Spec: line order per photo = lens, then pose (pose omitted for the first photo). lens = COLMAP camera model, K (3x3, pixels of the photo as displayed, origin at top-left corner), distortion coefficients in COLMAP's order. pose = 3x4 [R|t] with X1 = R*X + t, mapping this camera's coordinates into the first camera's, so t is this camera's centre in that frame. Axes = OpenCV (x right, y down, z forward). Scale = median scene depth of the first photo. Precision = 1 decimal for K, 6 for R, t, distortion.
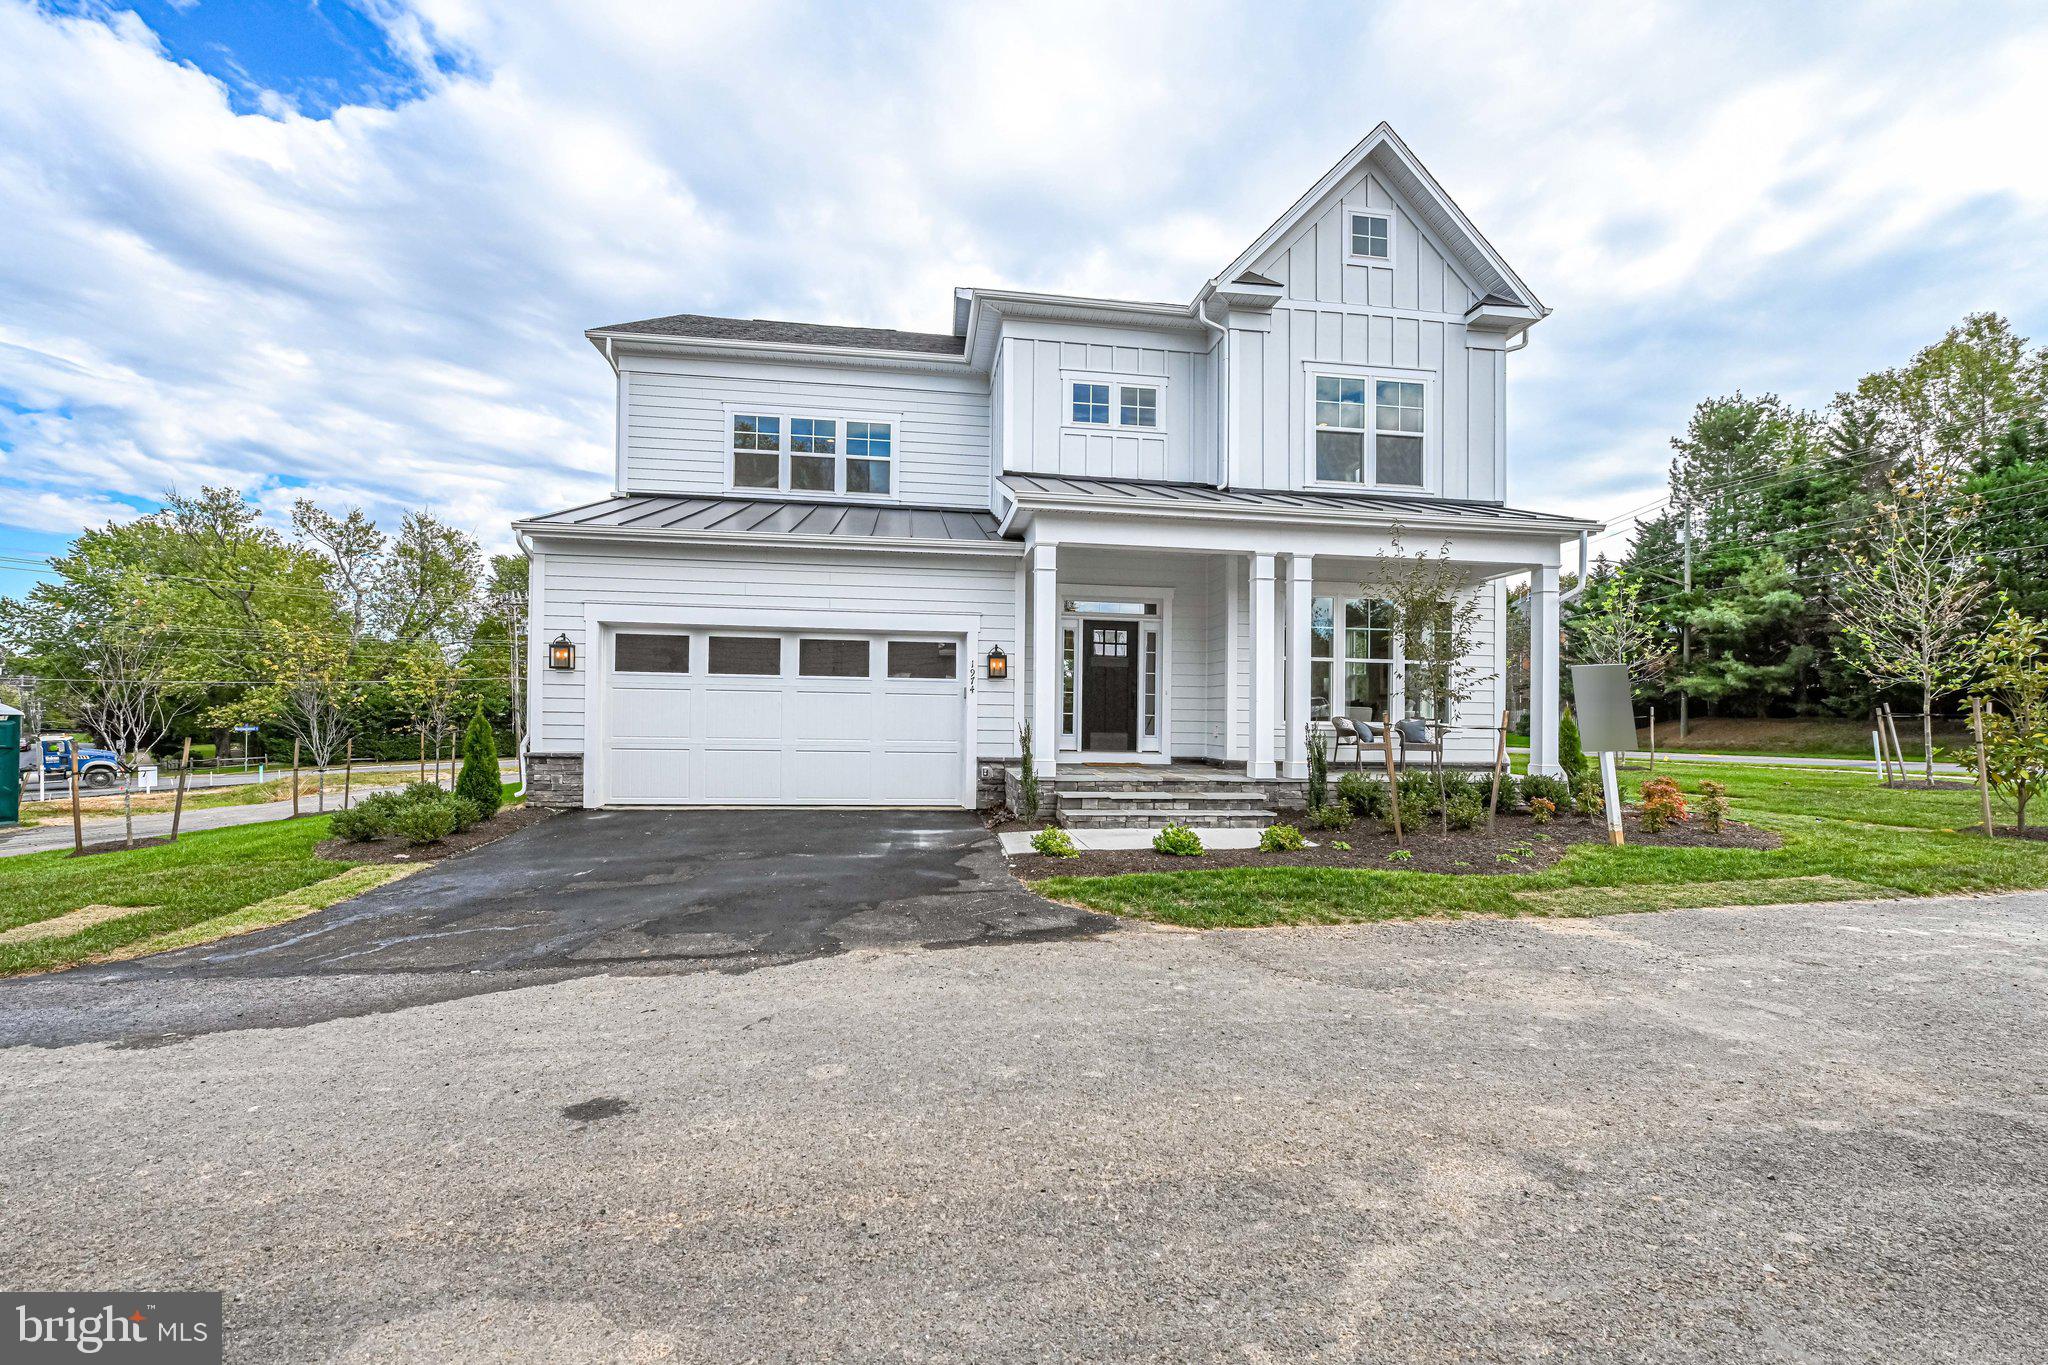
lens RADIAL K [[850.4, 0, 1022.5], [0, 850.4, 699.6], [0, 0, 1]] dist [-0.007586, -0.000261]
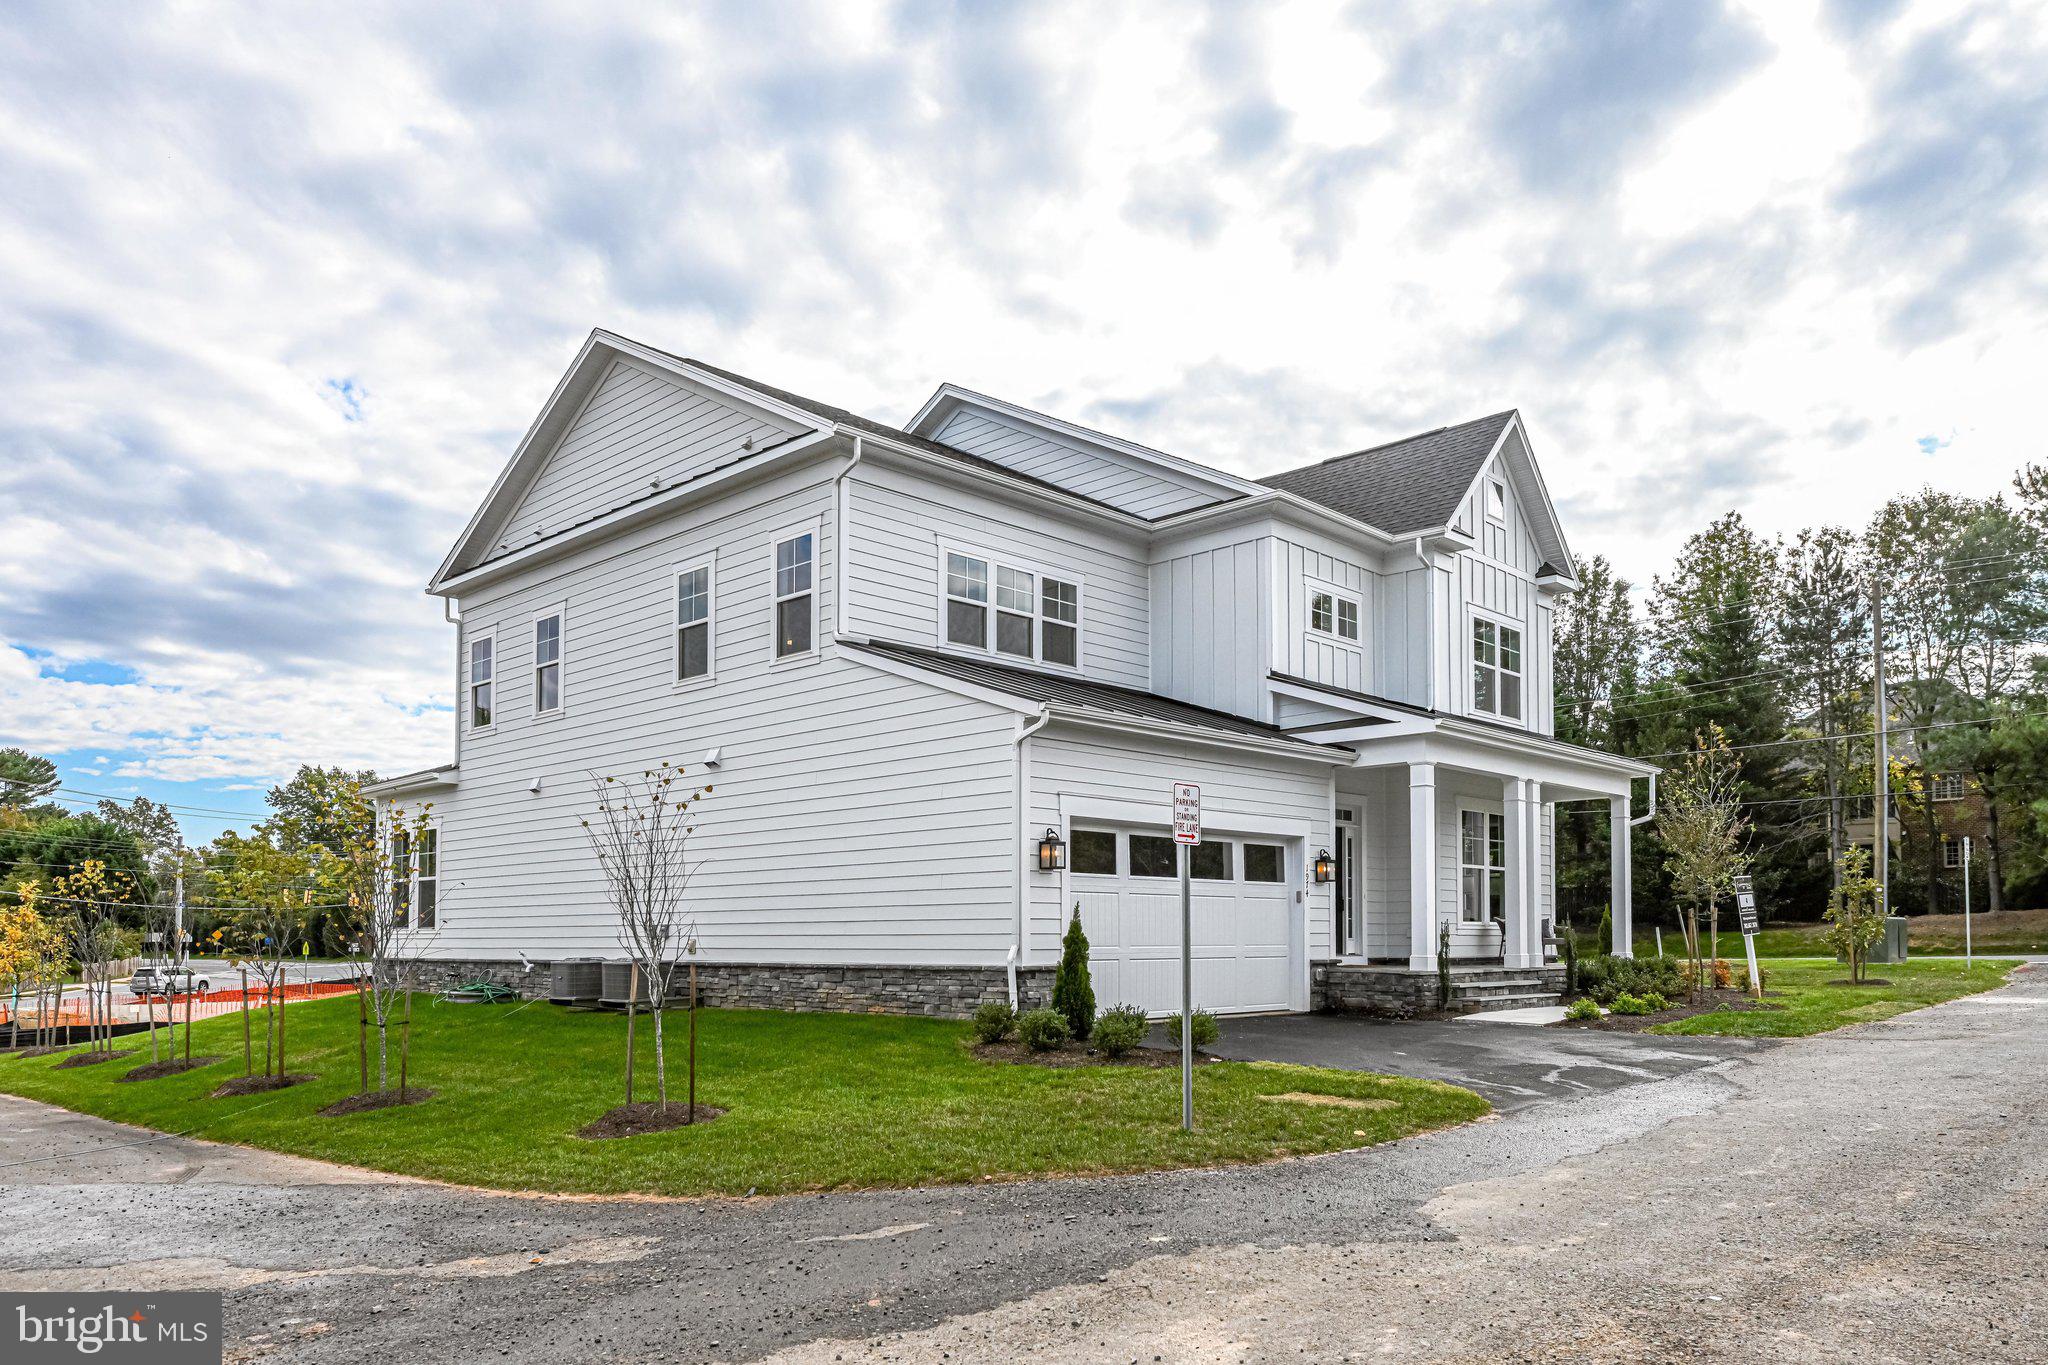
lens RADIAL K [[1428.1, 0, 1029.8], [0, 1428.1, 890.4], [0, 0, 1]] dist [-0.001388, -0.000566]
pose [[0.786629, 0.002782, 0.617420, -1.268866], [0.007062, 0.999884, -0.013502, 0.005002], [-0.617385, 0.014981, 0.786518, -0.124702]]
